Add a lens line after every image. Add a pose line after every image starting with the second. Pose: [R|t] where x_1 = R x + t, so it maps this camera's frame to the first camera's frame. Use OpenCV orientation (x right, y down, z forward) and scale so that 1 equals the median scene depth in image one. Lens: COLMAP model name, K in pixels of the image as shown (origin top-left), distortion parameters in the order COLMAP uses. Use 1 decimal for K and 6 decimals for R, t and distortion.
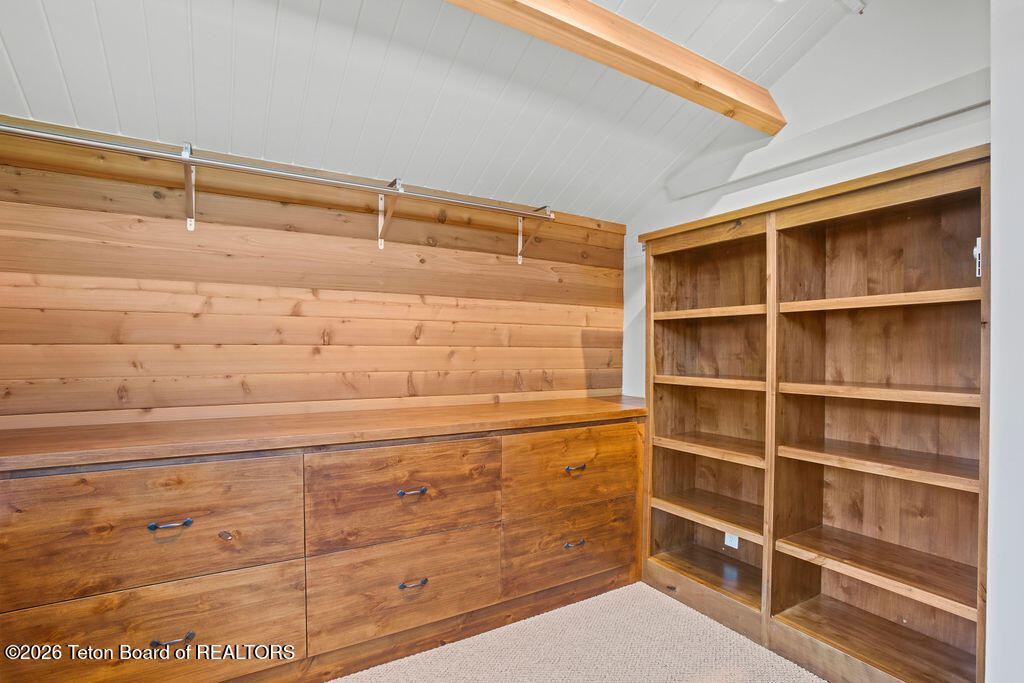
lens RADIAL K [[509.3, 0, 510.0], [0, 509.3, 342.3], [0, 0, 1]] dist [-0.022127, 0.006090]
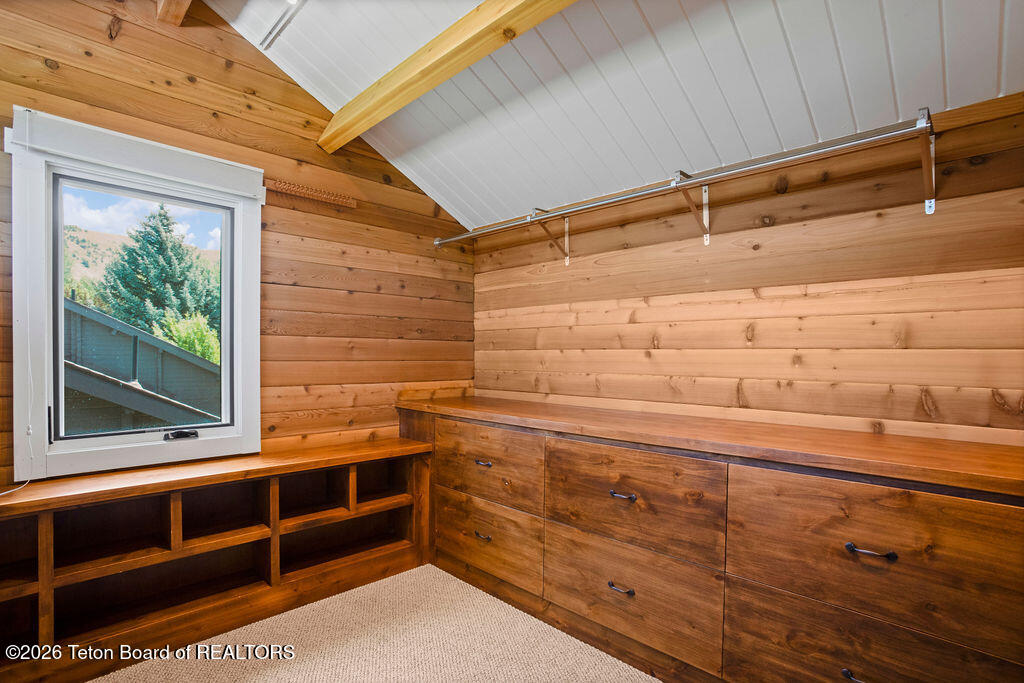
lens RADIAL K [[509.3, 0, 510.5], [0, 509.3, 350.2], [0, 0, 1]] dist [-0.022127, 0.006090]
pose [[0.255651, -0.009827, -0.966719, 0.646431], [0.006555, 0.999943, -0.008431, 0.016920], [0.966747, -0.004181, 0.255701, 0.490745]]
